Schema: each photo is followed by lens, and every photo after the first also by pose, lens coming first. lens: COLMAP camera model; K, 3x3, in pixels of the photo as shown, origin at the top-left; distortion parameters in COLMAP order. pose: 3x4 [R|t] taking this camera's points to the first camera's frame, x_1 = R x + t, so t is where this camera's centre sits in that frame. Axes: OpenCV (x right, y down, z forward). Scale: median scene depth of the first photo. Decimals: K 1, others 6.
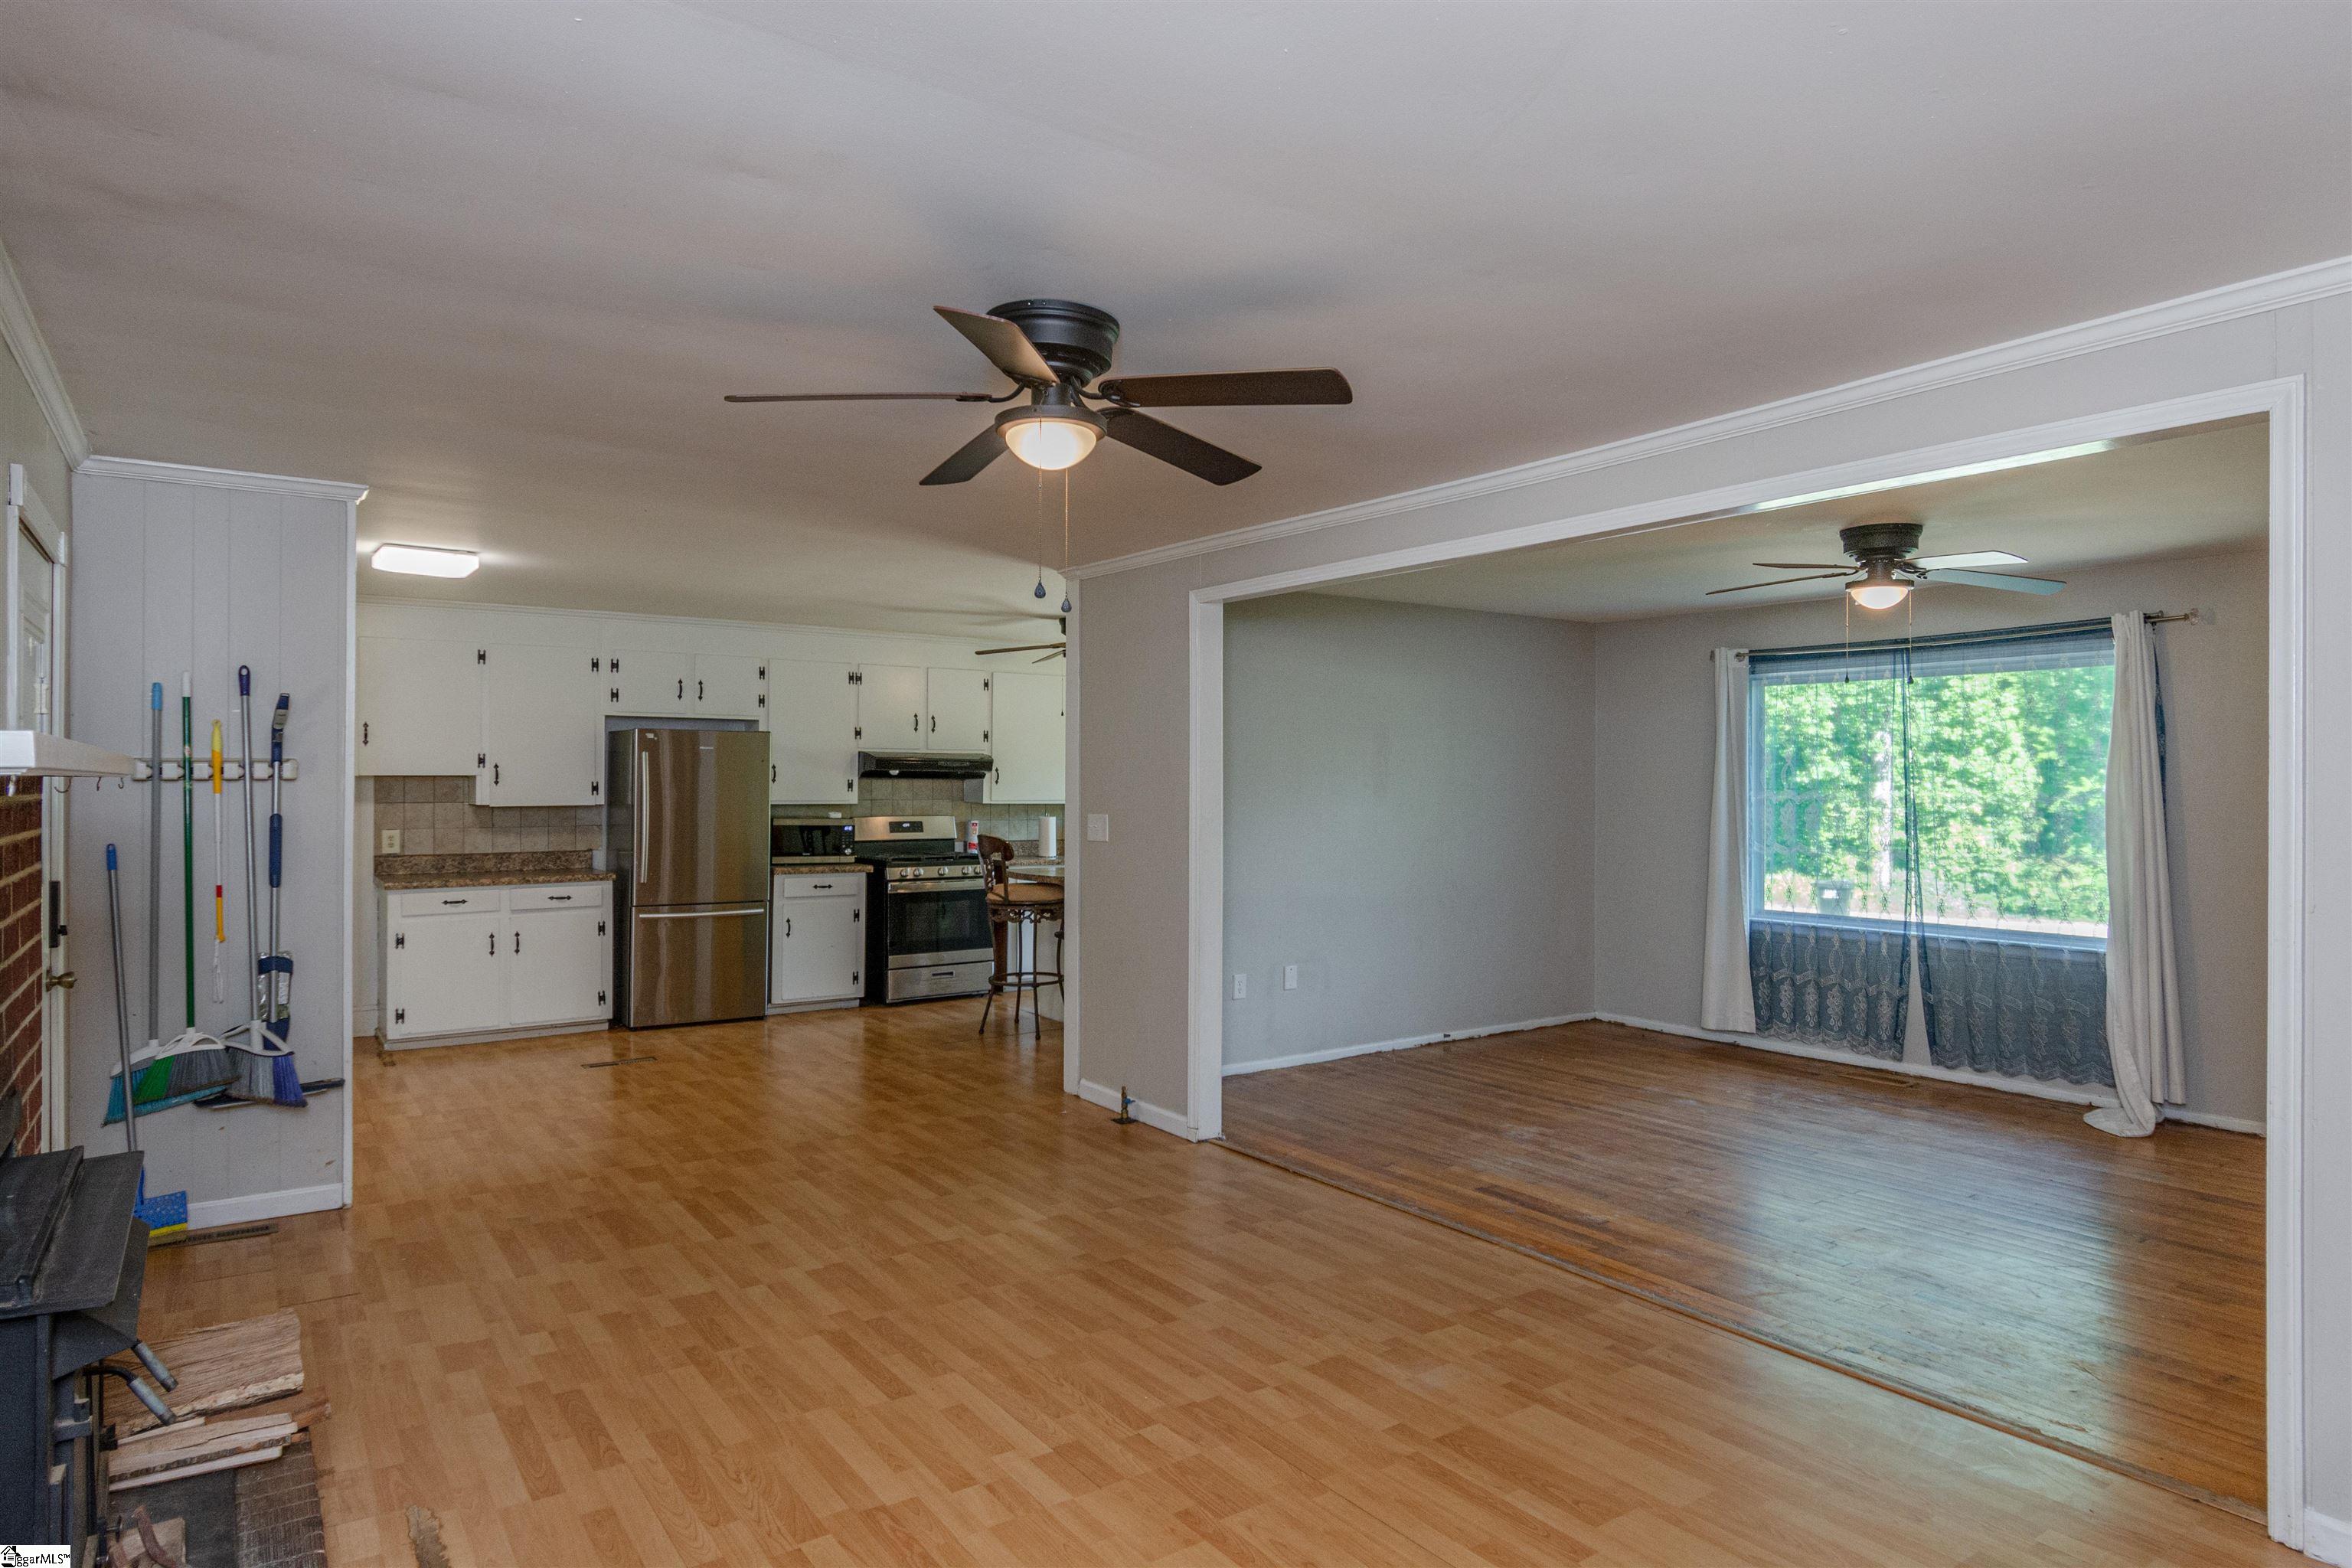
lens RADIAL K [[1359.1, 0, 1215.9], [0, 1359.1, 777.3], [0, 0, 1]] dist [0.004963, 0.000328]
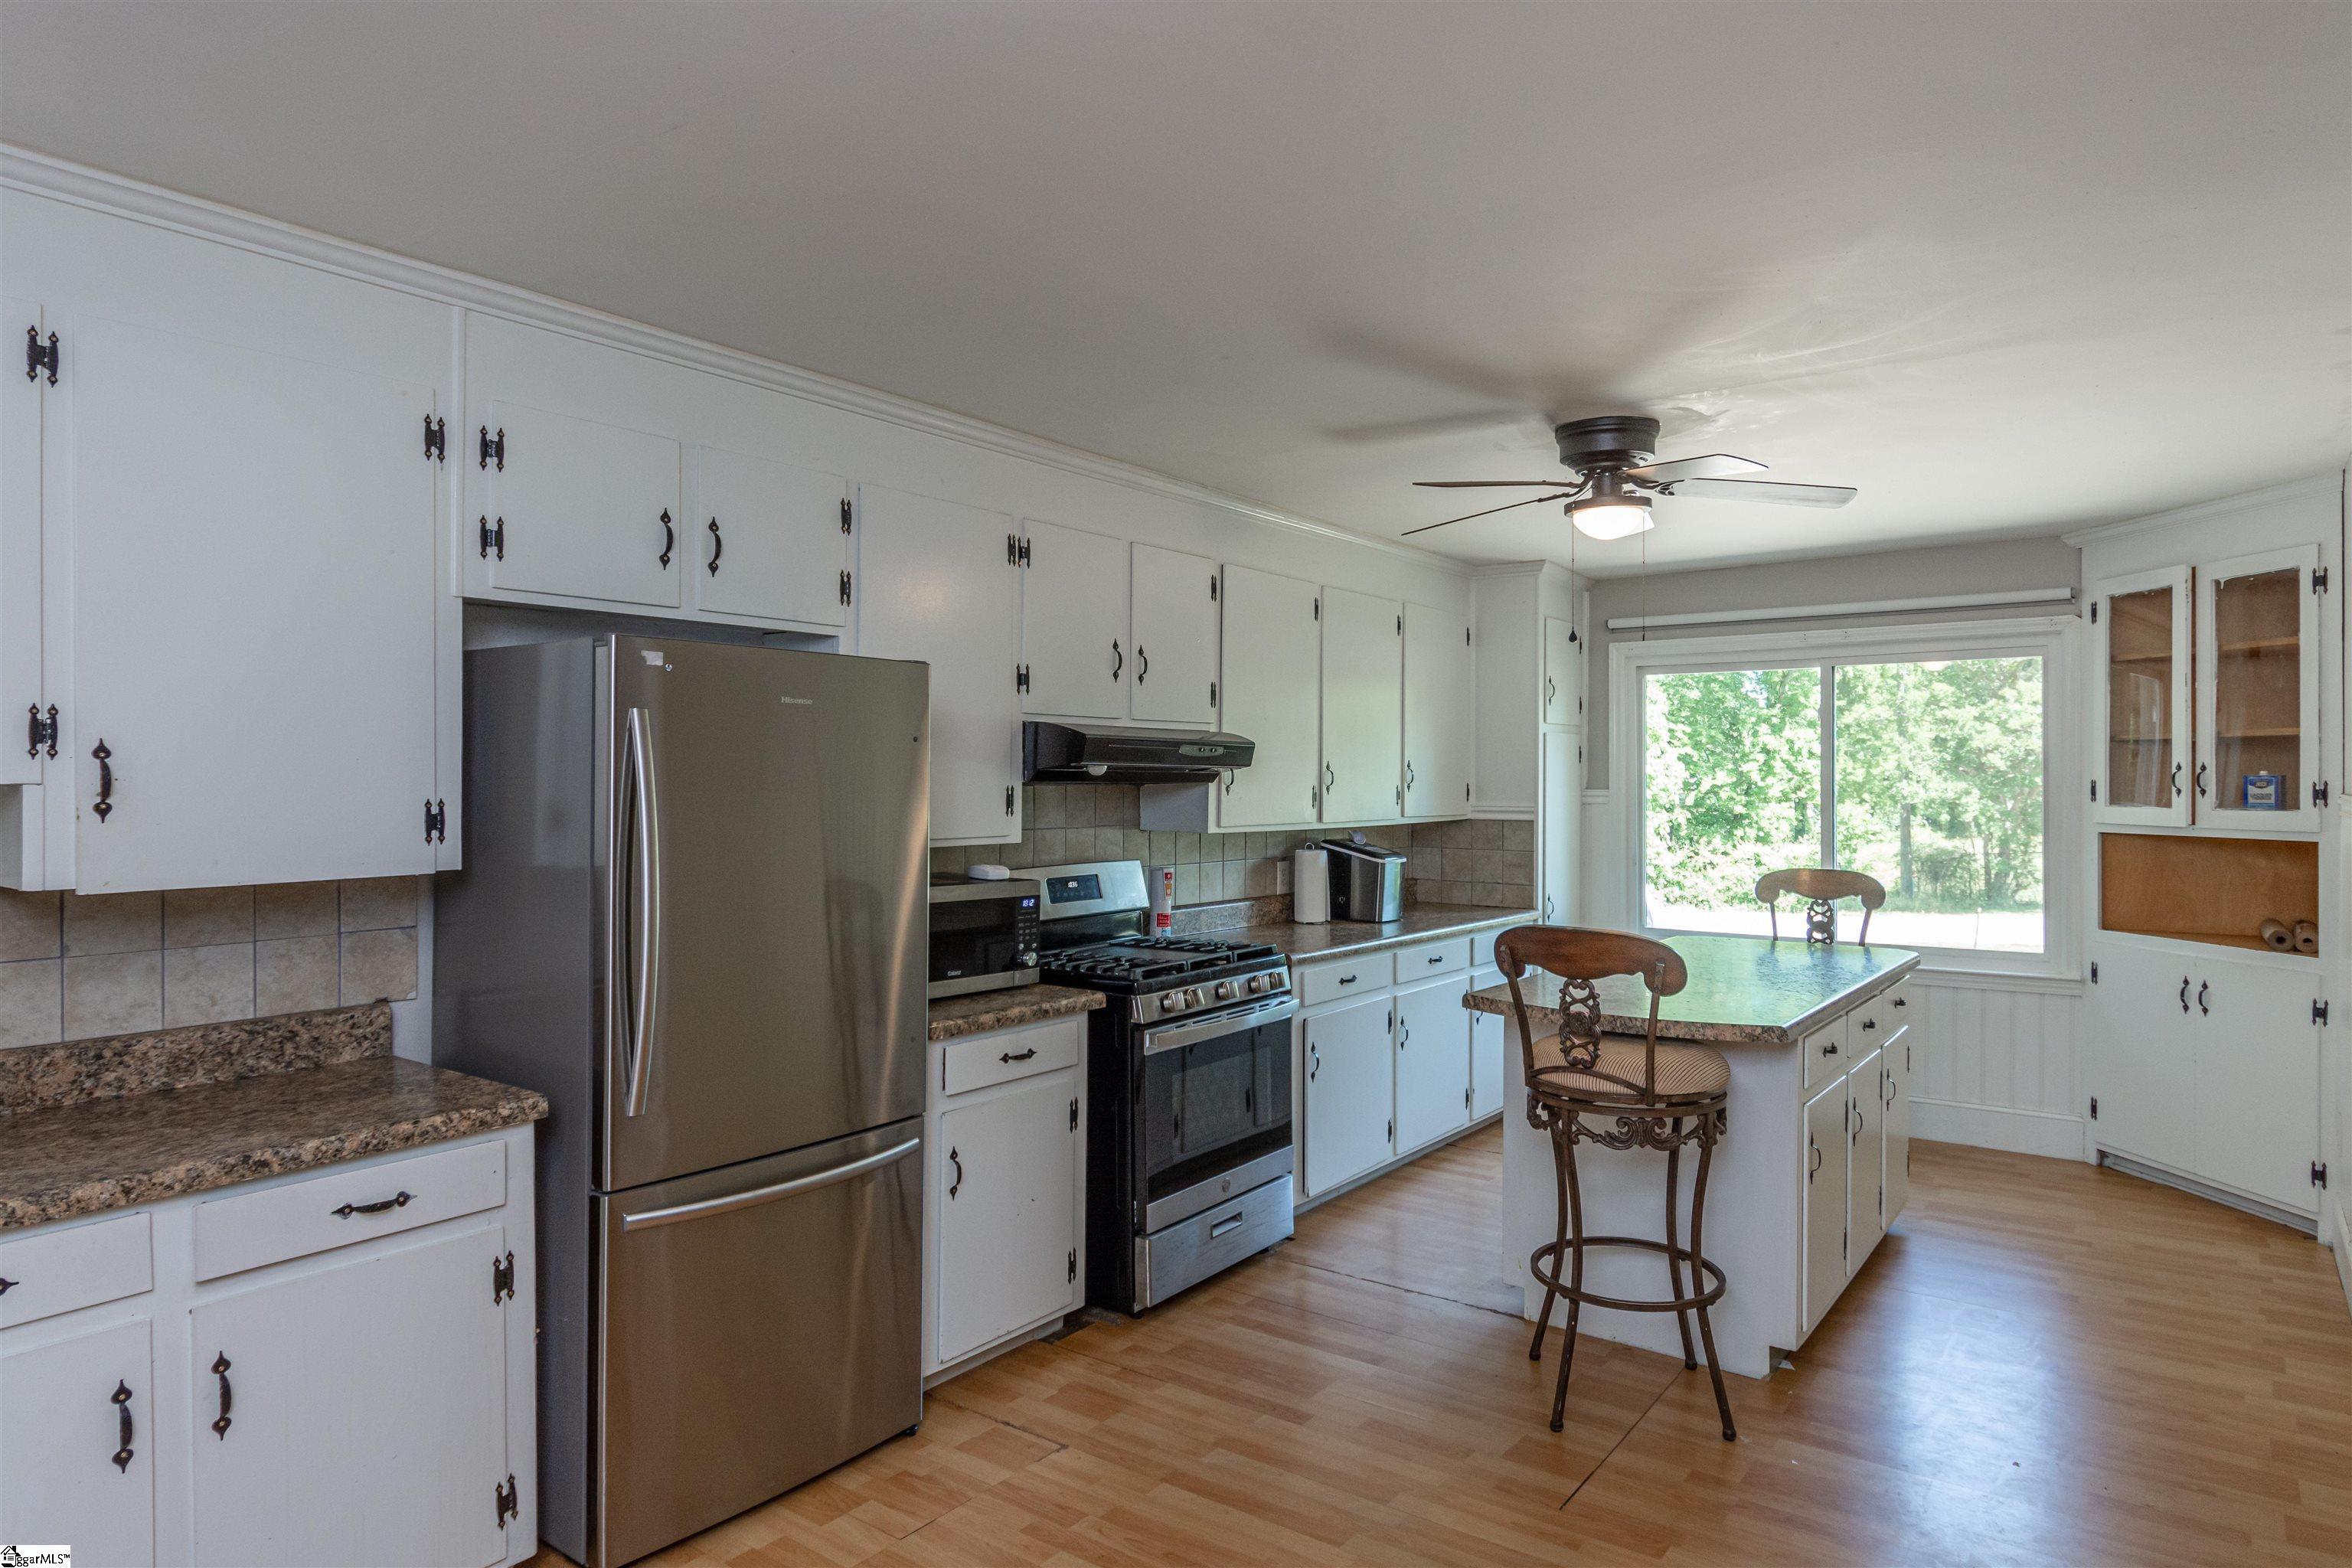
lens RADIAL K [[1383.0, 0, 1209.8], [0, 1383.0, 773.9], [0, 0, 1]] dist [-0.001420, -0.009728]
pose [[0.952122, -0.002641, 0.305706, -0.367776], [0.002505, 0.999997, 0.000837, -0.002850], [-0.305707, -0.000031, 0.952126, 0.609408]]
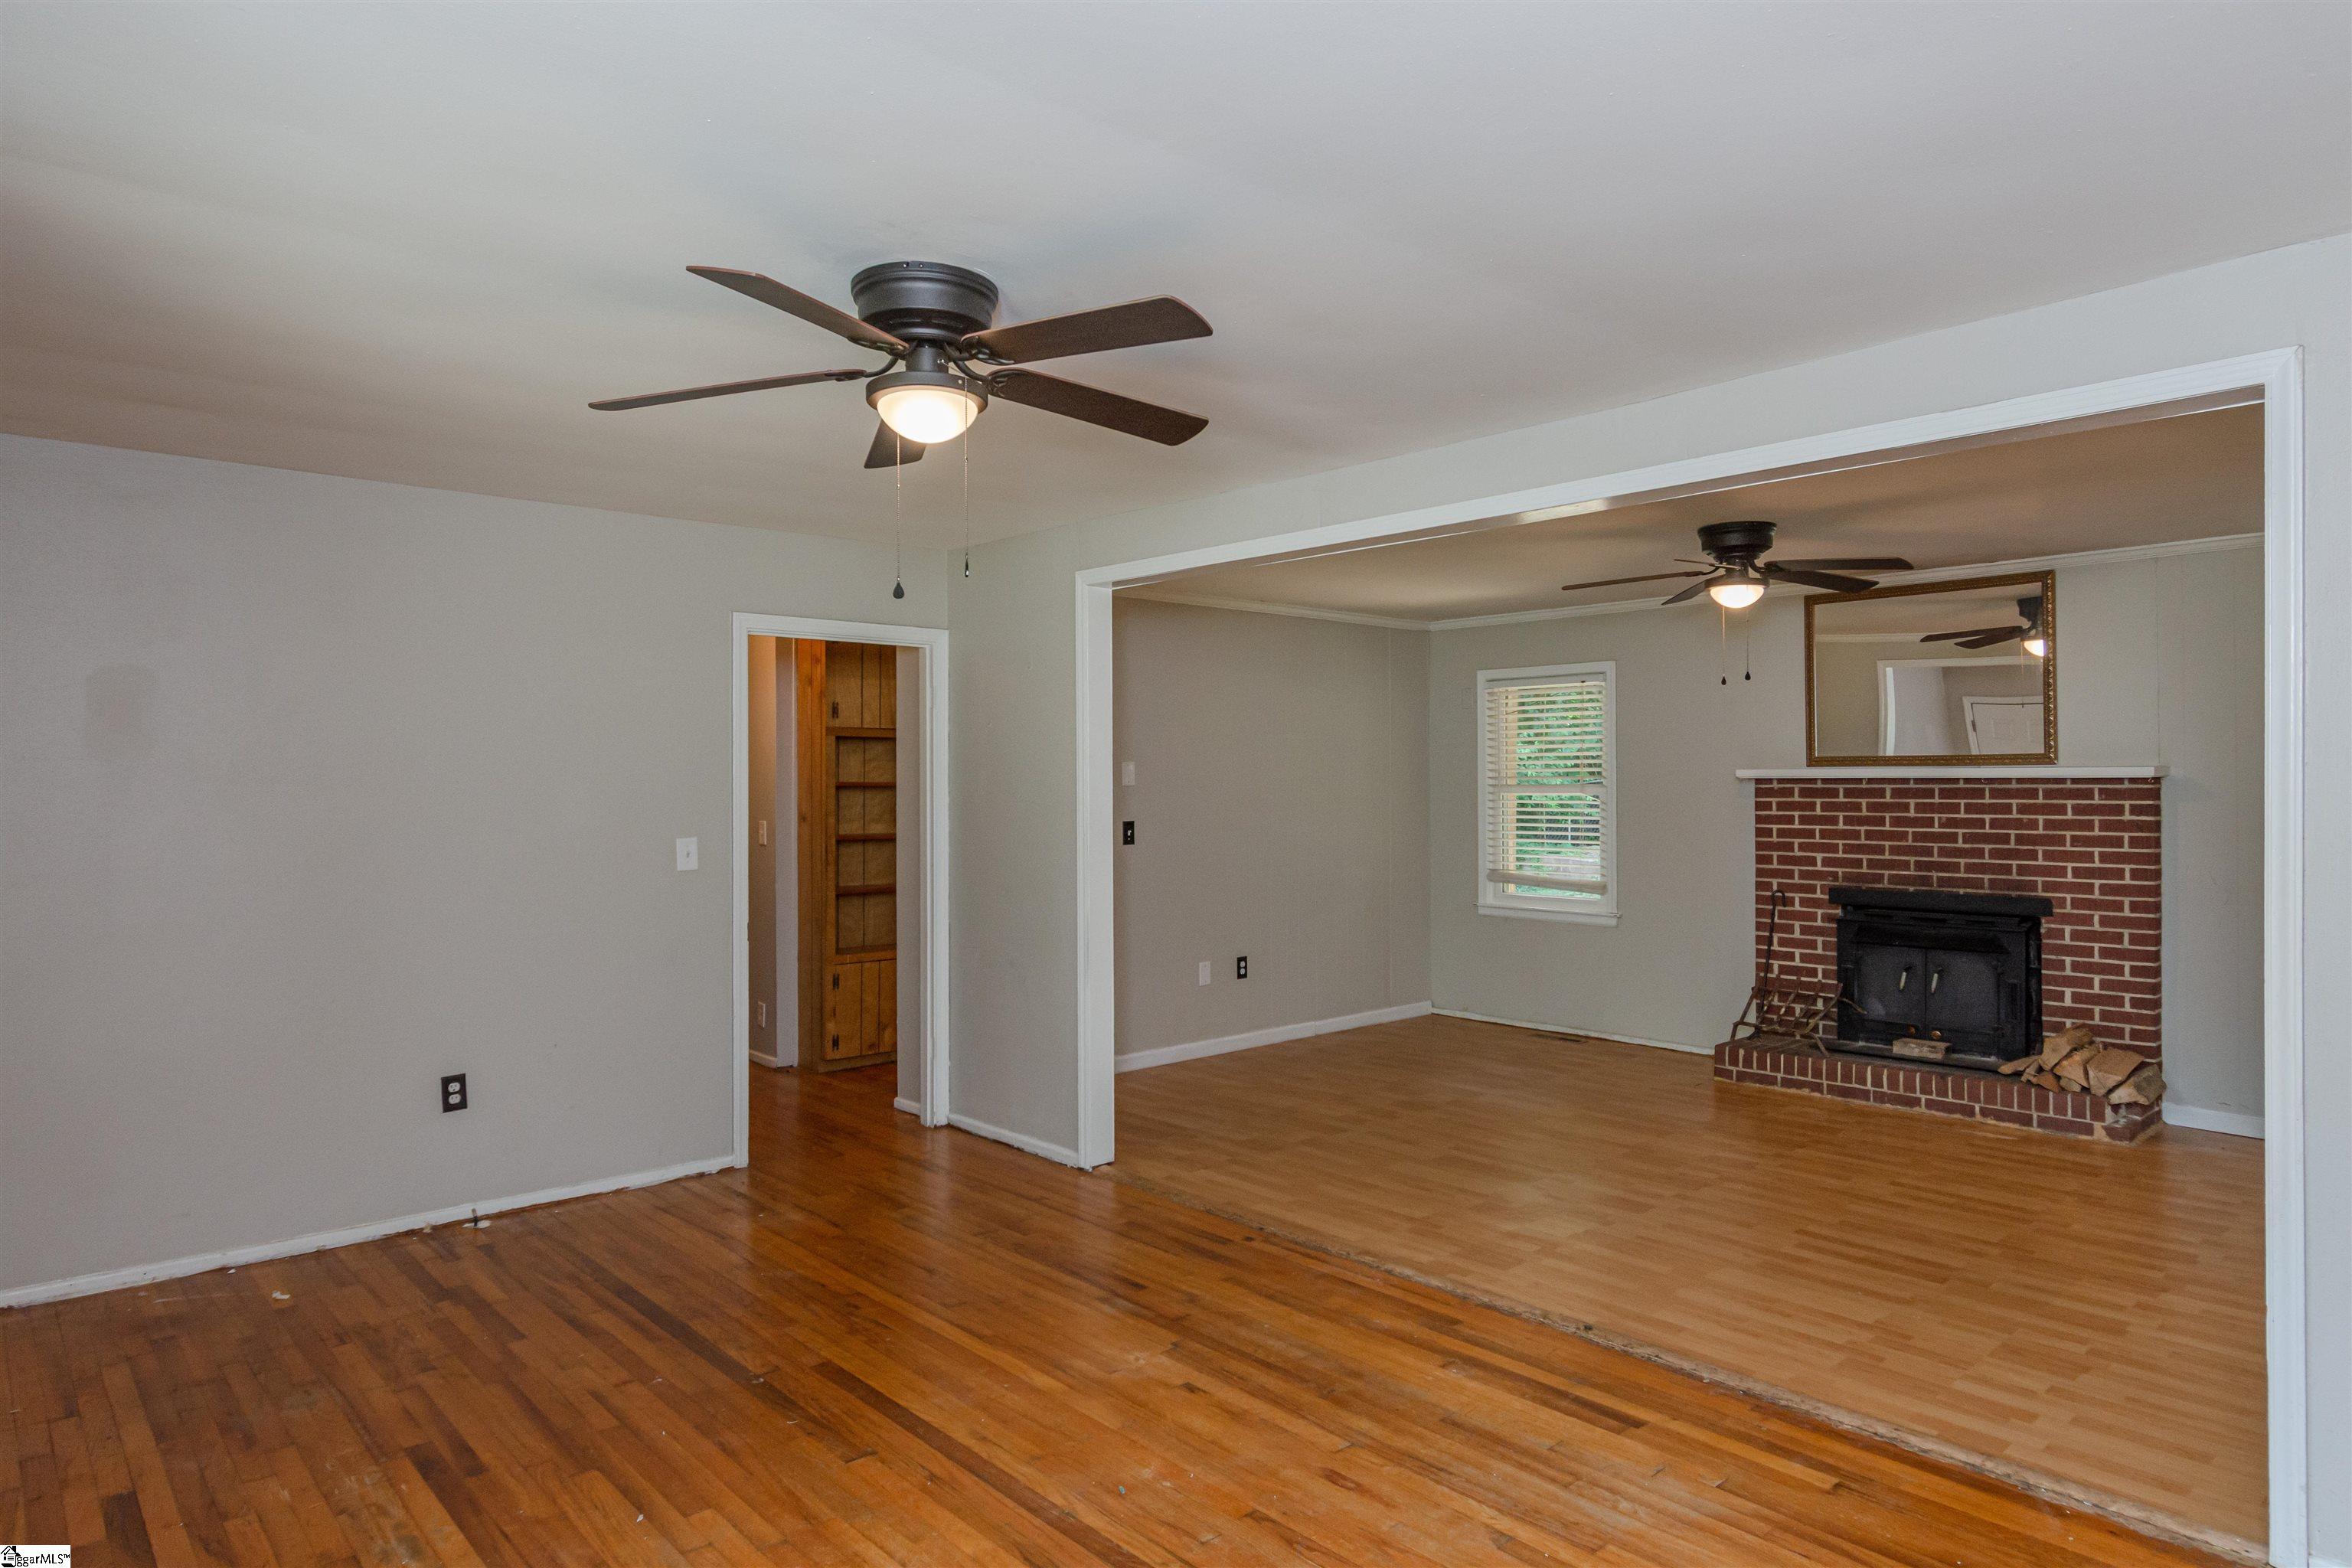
lens RADIAL K [[1398.0, 0, 1205.1], [0, 1398.0, 796.6], [0, 0, 1]] dist [0.003925, -0.014891]
pose [[-0.993523, 0.001198, -0.113623, 0.275647], [0.000167, 0.999959, 0.009084, 0.002408], [0.113629, 0.009006, -0.993482, 0.952747]]
